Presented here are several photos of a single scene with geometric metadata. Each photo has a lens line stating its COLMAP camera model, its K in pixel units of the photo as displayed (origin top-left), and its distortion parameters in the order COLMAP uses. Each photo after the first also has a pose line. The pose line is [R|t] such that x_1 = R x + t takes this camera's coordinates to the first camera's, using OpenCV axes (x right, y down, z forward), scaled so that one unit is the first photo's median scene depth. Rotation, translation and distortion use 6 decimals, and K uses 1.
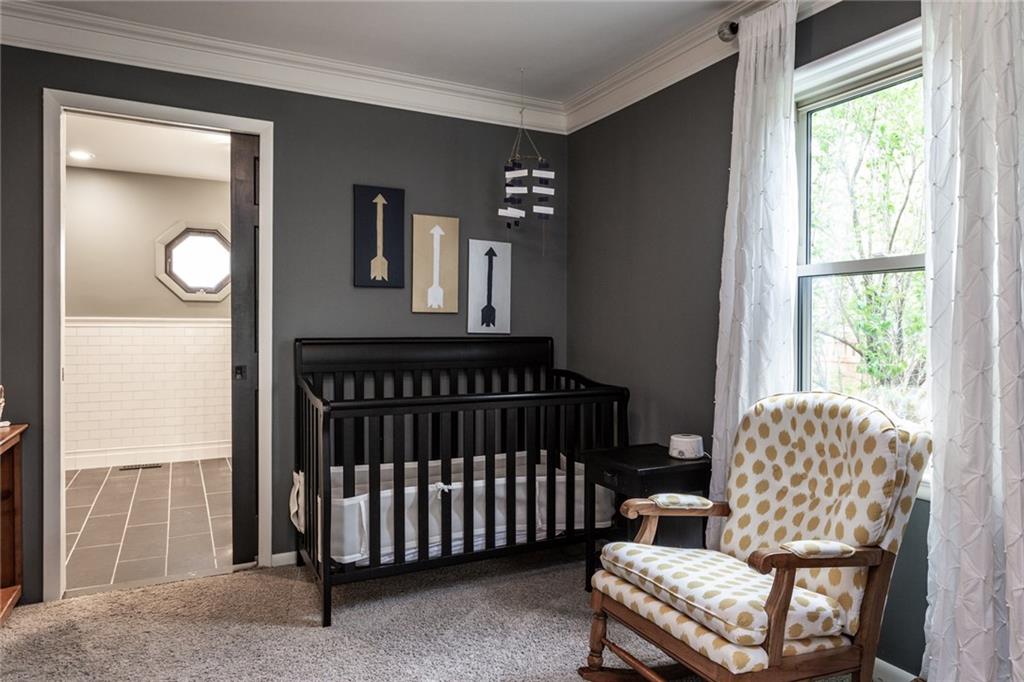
lens RADIAL K [[628.1, 0, 518.8], [0, 628.1, 335.5], [0, 0, 1]] dist [-0.028902, 0.000417]
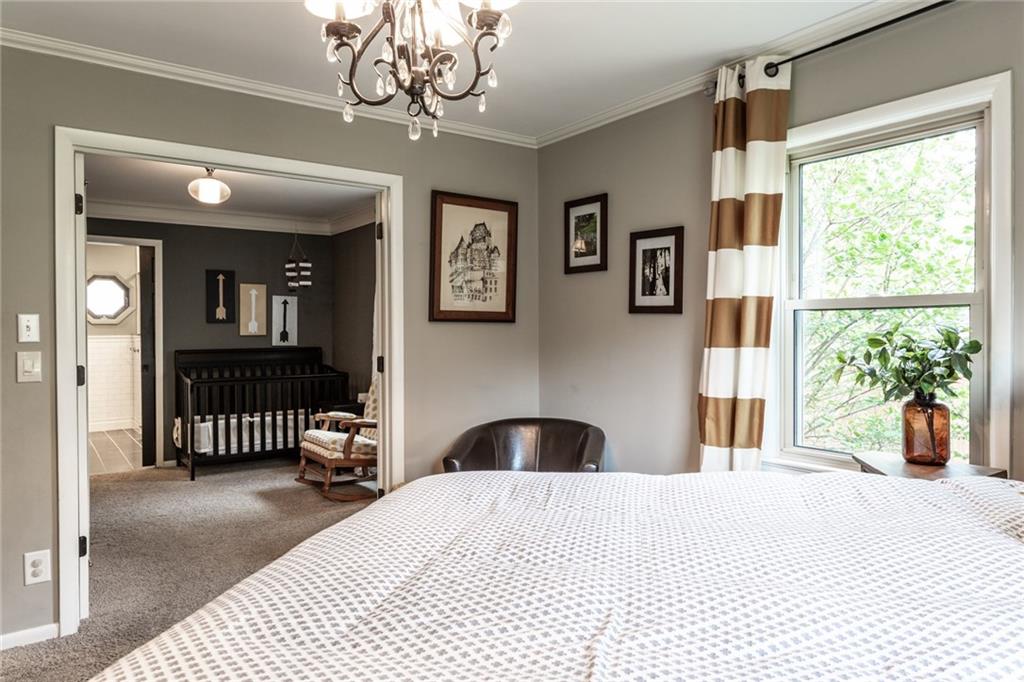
lens RADIAL K [[693.3, 0, 502.5], [0, 693.3, 337.6], [0, 0, 1]] dist [-0.002276, 0.004571]
pose [[0.993808, -0.013066, 0.110339, 0.416409], [0.013163, 0.999913, -0.000150, -0.021639], [-0.110327, 0.001601, 0.993894, -1.255039]]
